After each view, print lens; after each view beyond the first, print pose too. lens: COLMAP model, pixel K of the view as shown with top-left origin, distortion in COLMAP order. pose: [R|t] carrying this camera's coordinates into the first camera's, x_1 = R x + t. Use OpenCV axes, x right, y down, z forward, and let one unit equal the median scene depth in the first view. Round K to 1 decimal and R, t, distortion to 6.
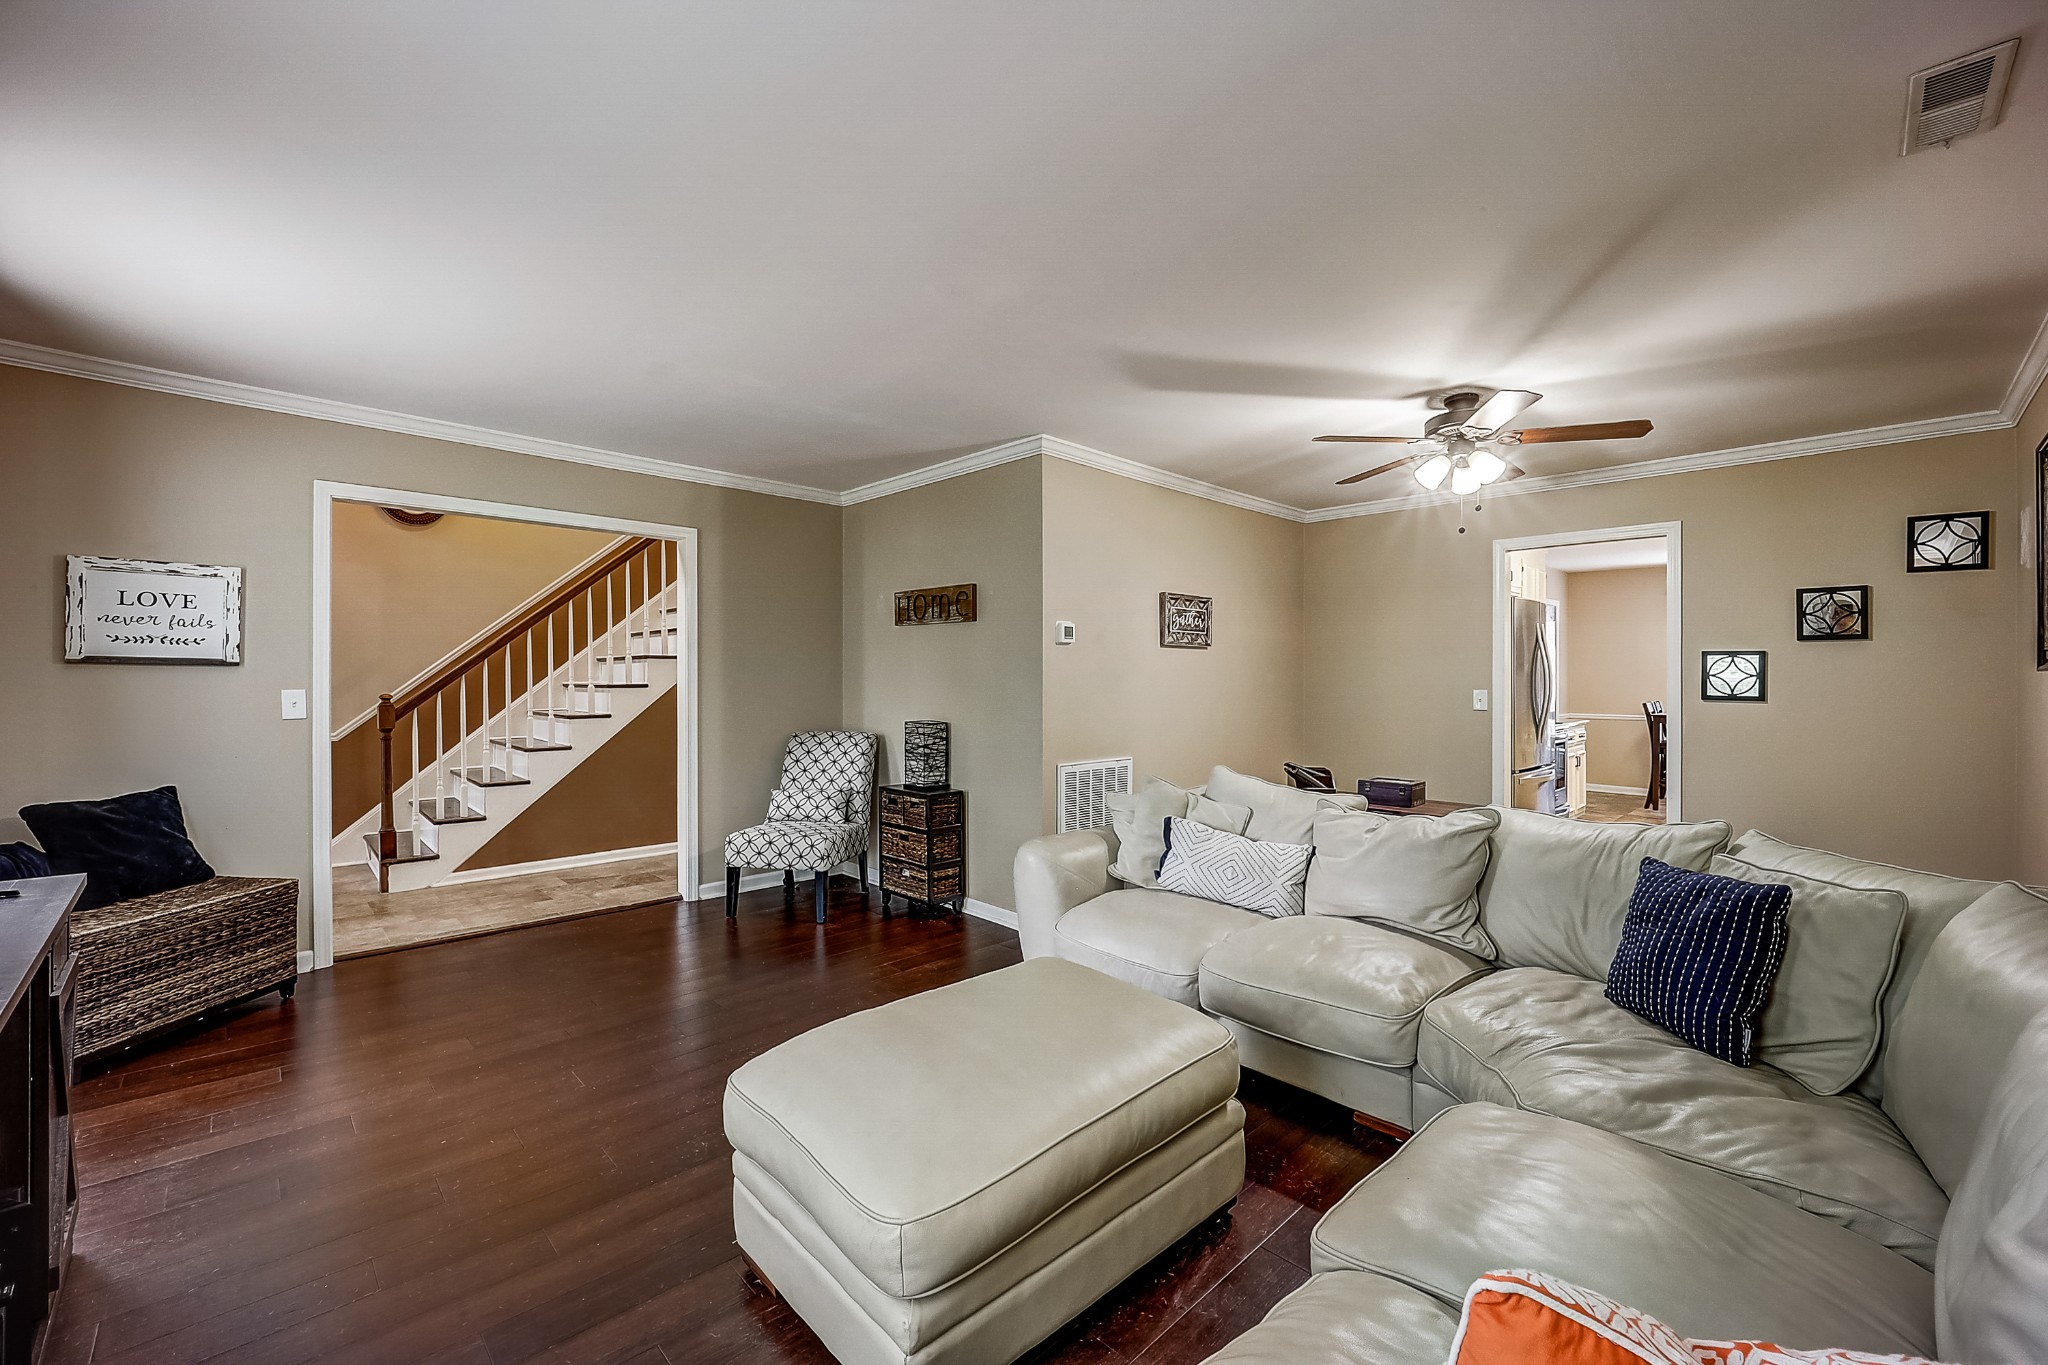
lens RADIAL K [[810.8, 0, 1025.1], [0, 810.8, 688.4], [0, 0, 1]] dist [-0.014234, -0.000979]
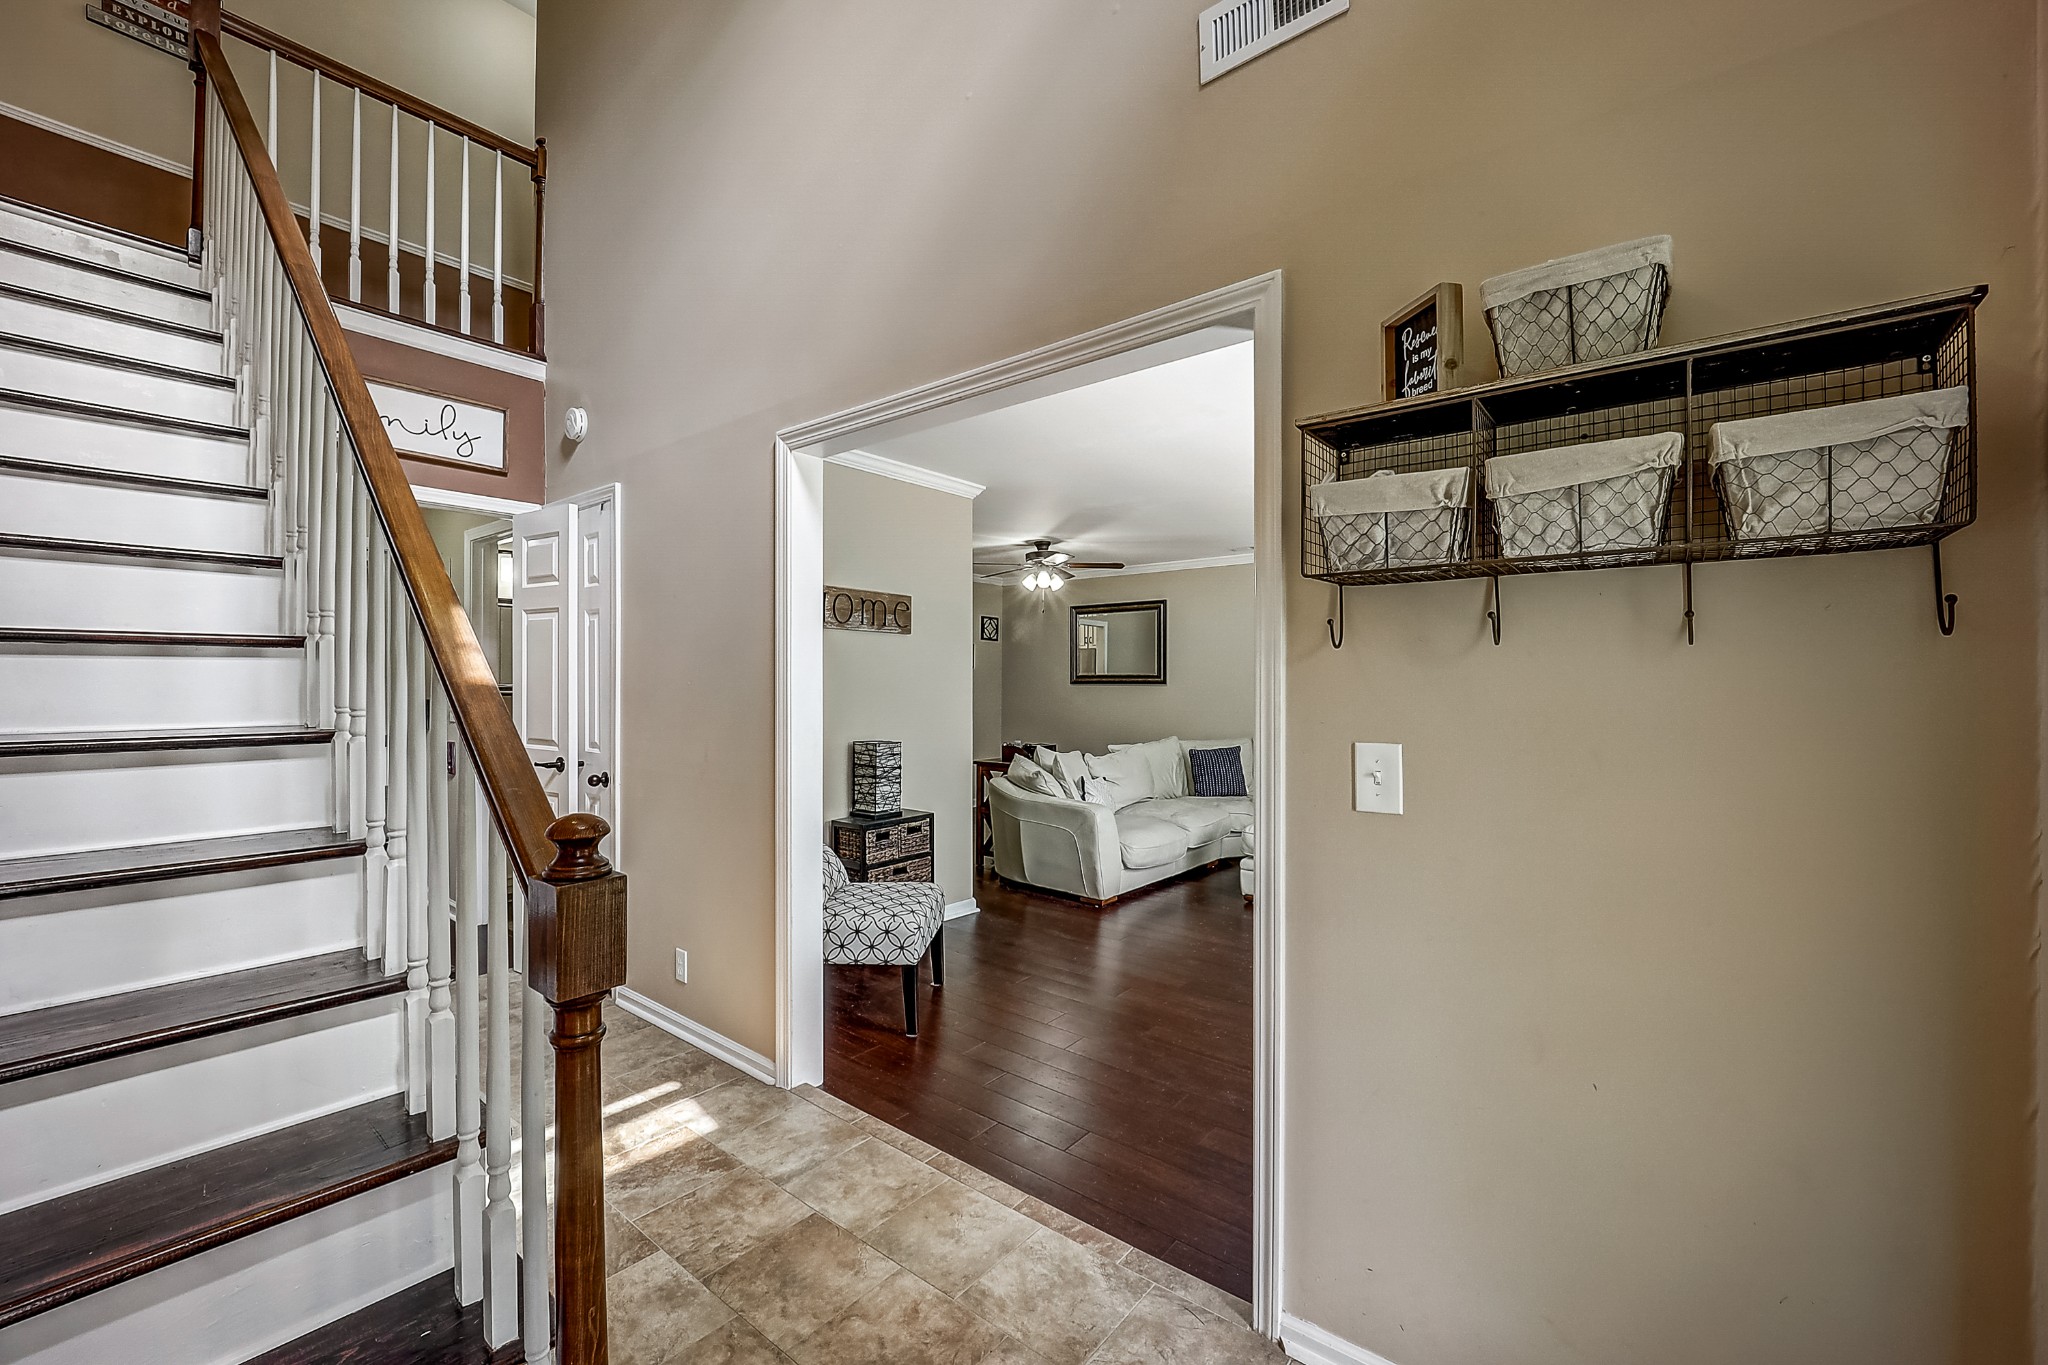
lens RADIAL K [[782.0, 0, 1073.2], [0, 782.0, 686.8], [0, 0, 1]] dist [-0.000341, -0.000088]
pose [[-0.155017, -0.007441, 0.987884, -1.016618], [0.008143, 0.999928, 0.008810, -0.025274], [-0.987878, 0.009410, -0.154945, 0.931748]]
